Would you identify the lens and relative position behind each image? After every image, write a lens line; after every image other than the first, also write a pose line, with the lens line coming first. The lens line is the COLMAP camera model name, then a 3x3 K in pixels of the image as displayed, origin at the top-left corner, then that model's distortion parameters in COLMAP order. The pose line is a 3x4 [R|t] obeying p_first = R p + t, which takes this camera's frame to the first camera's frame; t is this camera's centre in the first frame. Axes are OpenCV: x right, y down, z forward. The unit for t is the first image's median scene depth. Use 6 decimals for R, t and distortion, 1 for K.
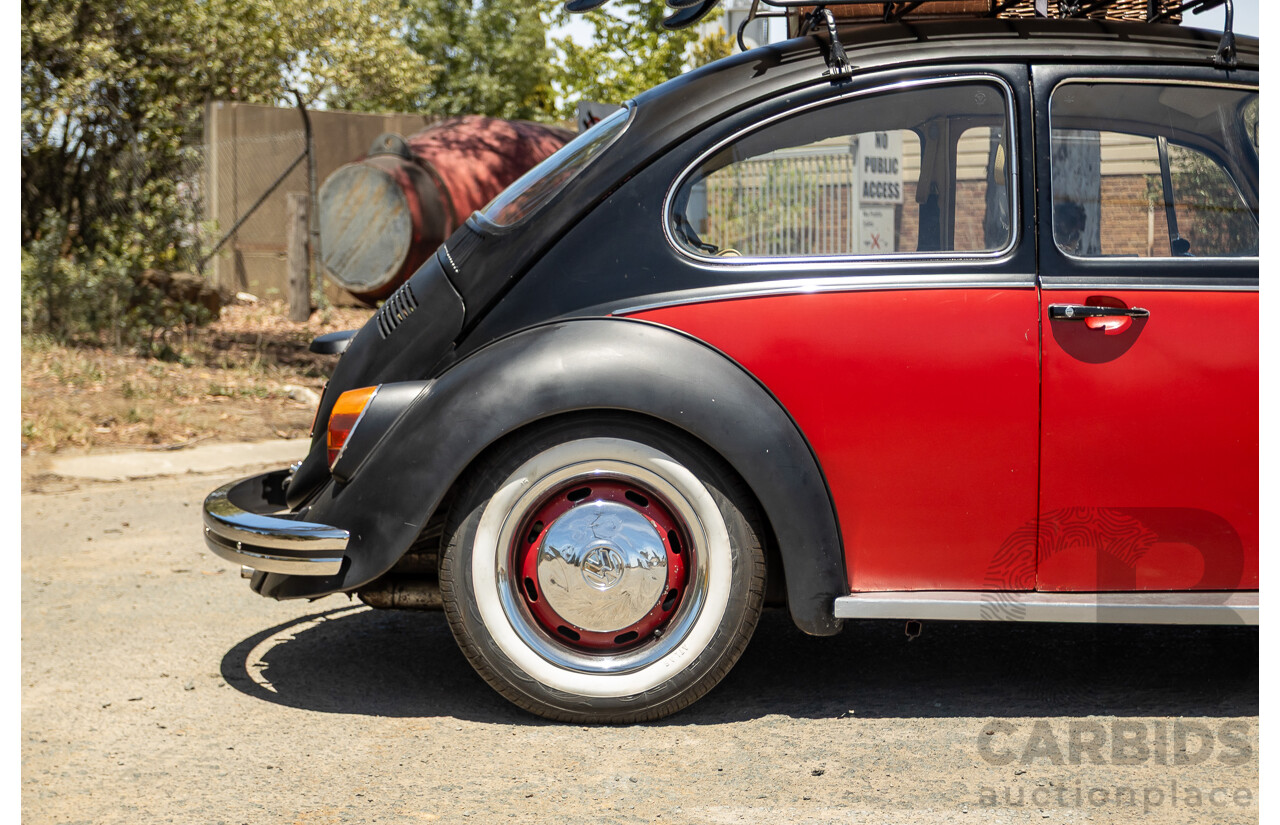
lens RADIAL K [[2148.8, 0, 621.4], [0, 2148.8, 376.0], [0, 0, 1]] dist [-0.026508, 0.020438]
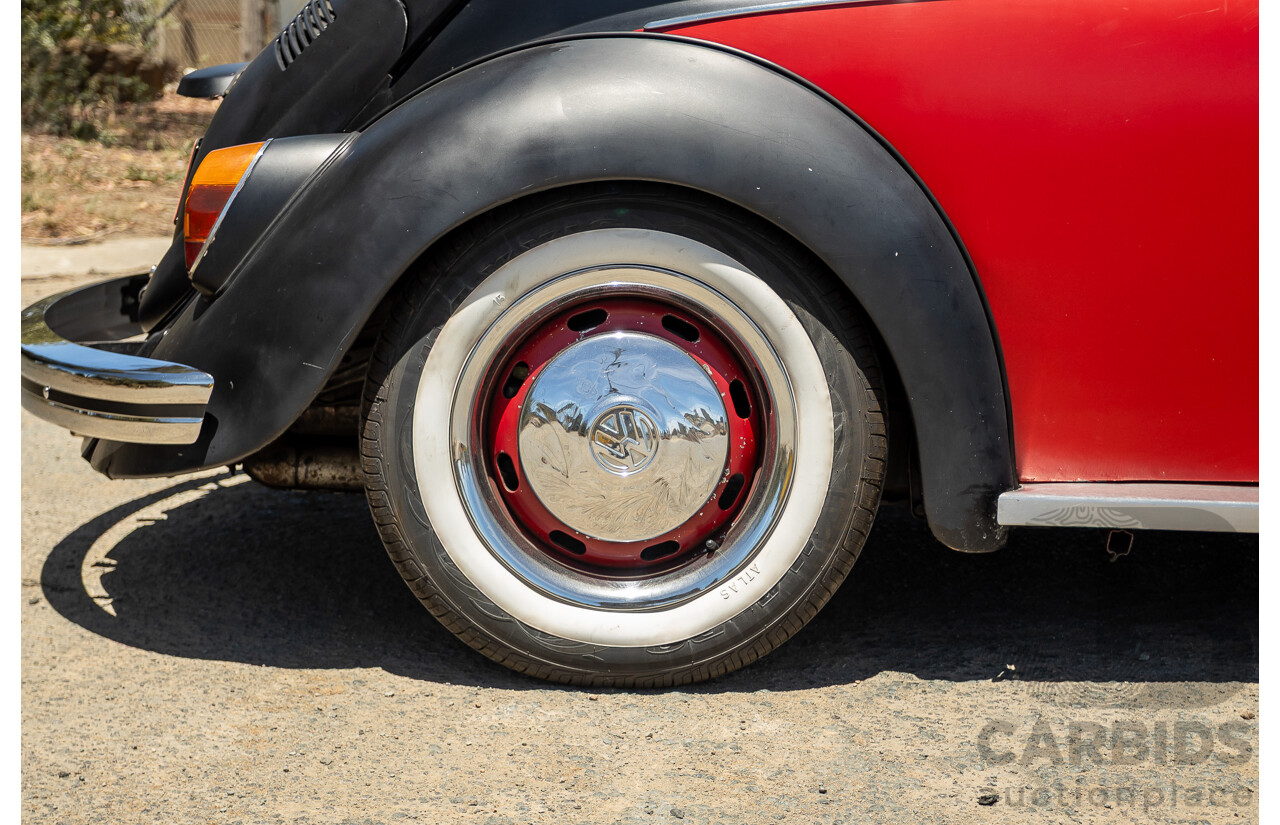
lens RADIAL K [[2148.8, 0, 621.4], [0, 2148.8, 376.0], [0, 0, 1]] dist [-0.026508, 0.020438]
pose [[0.999882, 0.014126, 0.005961, -0.013322], [-0.014608, 0.995790, 0.090493, 0.015083], [-0.004657, -0.090570, 0.995879, 0.382996]]
